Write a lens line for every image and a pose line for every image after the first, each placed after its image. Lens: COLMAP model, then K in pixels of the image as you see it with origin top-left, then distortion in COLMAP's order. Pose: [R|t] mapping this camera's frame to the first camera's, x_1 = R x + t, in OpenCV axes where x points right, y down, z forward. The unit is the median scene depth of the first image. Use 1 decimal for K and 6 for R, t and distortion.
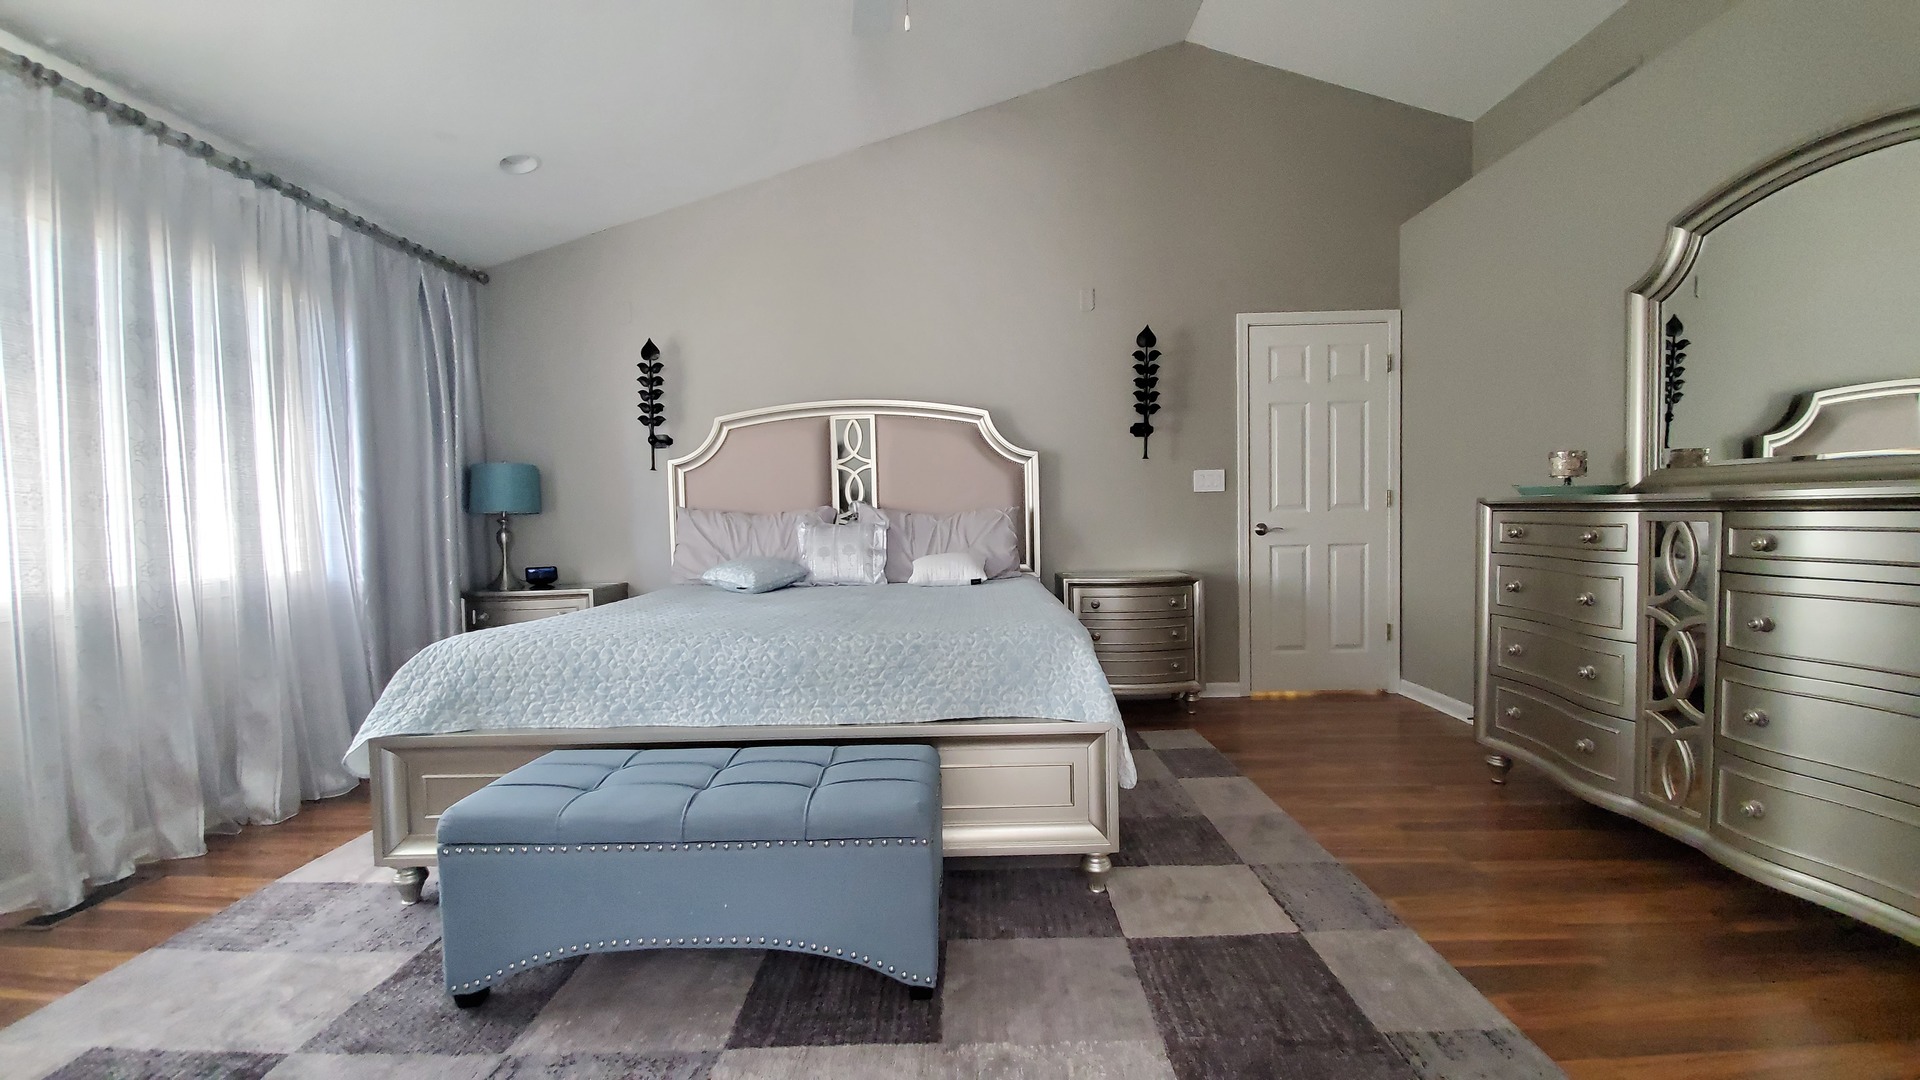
lens RADIAL K [[748.2, 0, 951.7], [0, 748.2, 540.9], [0, 0, 1]] dist [-0.010316, -0.003139]
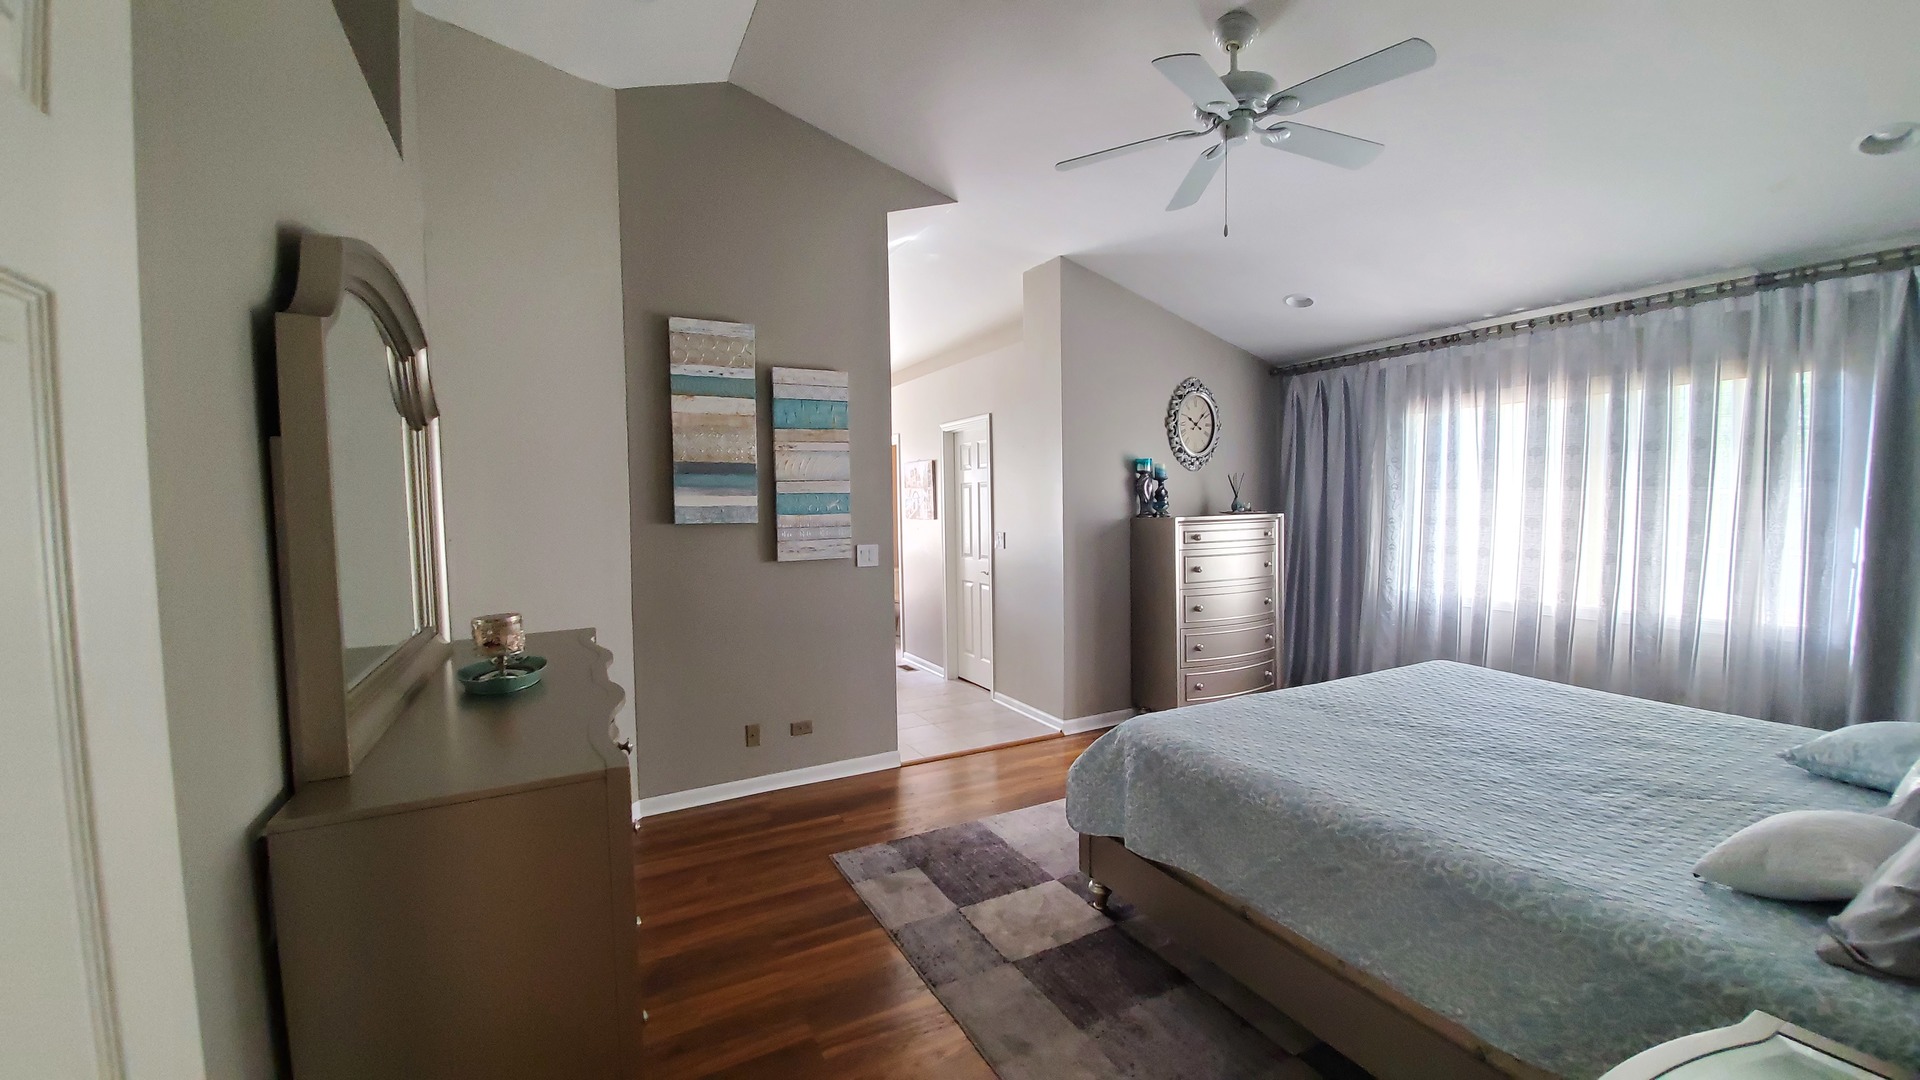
lens RADIAL K [[748.2, 0, 958.8], [0, 748.2, 544.3], [0, 0, 1]] dist [-0.010316, -0.003139]
pose [[-0.876717, 0.069940, -0.475895, 0.900948], [0.021554, 0.994091, 0.106388, -0.295270], [0.480524, 0.083014, -0.873044, 1.787465]]
